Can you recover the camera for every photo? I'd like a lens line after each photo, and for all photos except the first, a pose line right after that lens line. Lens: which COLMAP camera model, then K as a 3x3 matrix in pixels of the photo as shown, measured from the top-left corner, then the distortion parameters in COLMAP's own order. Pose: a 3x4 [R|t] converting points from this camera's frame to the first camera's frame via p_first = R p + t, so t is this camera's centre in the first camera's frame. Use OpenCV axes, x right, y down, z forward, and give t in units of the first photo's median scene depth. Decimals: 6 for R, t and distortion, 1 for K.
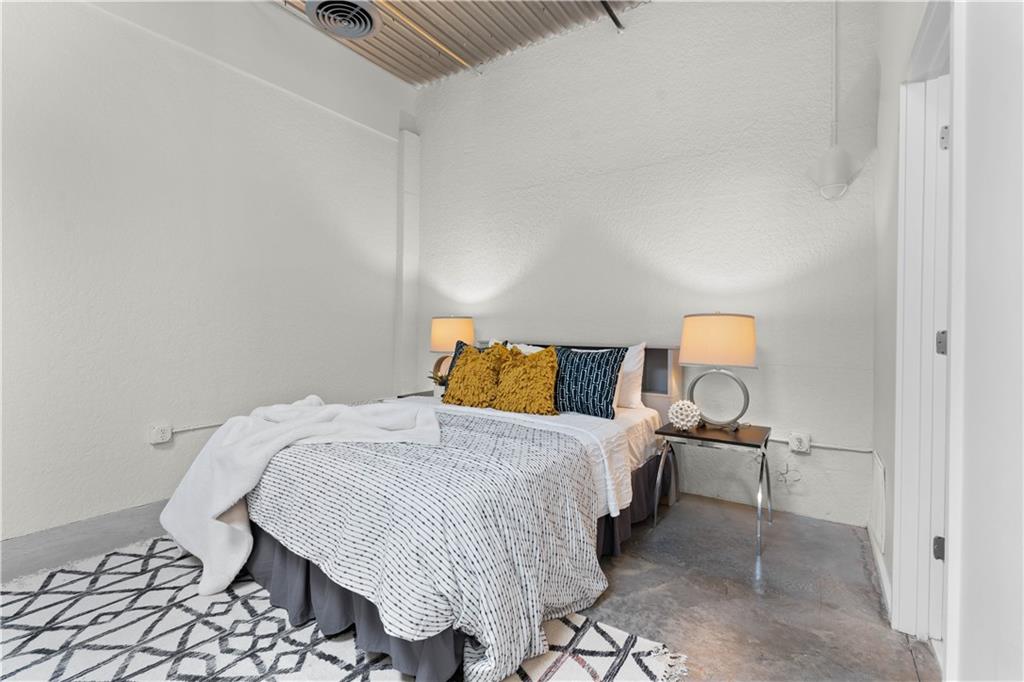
lens RADIAL K [[461.5, 0, 502.7], [0, 461.5, 338.1], [0, 0, 1]] dist [-0.001631, -0.000491]
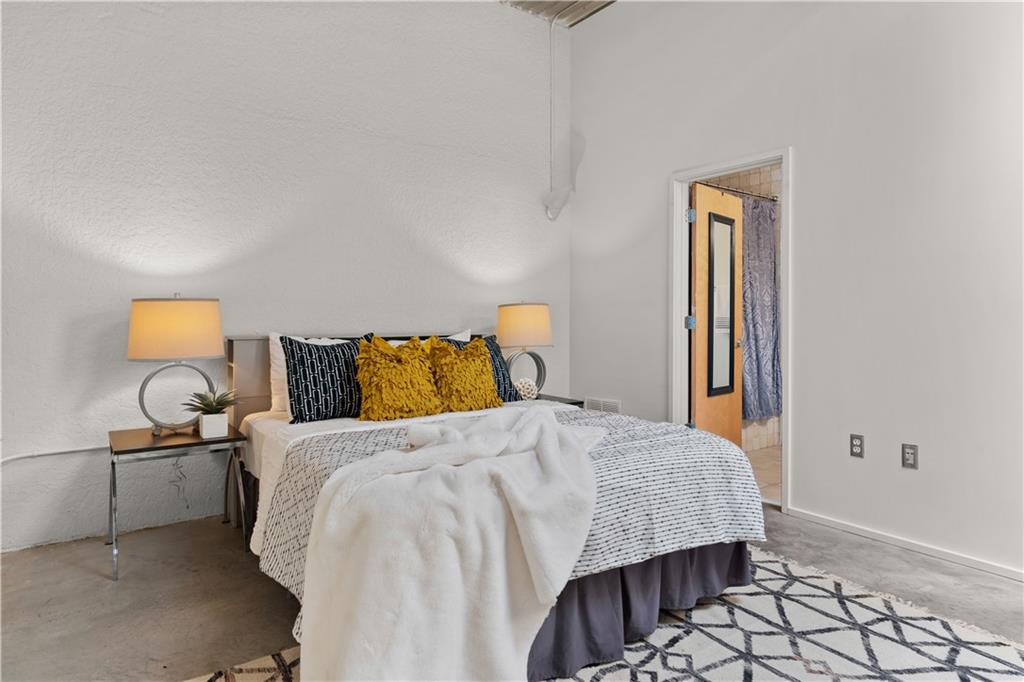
lens RADIAL K [[588.7, 0, 512.0], [0, 588.7, 341.0], [0, 0, 1]] dist [-0.001859, -0.000802]
pose [[0.353537, -0.052580, 0.933942, -1.606799], [0.027420, 0.998572, 0.045839, -0.037386], [-0.935018, 0.009403, 0.354474, 0.826346]]
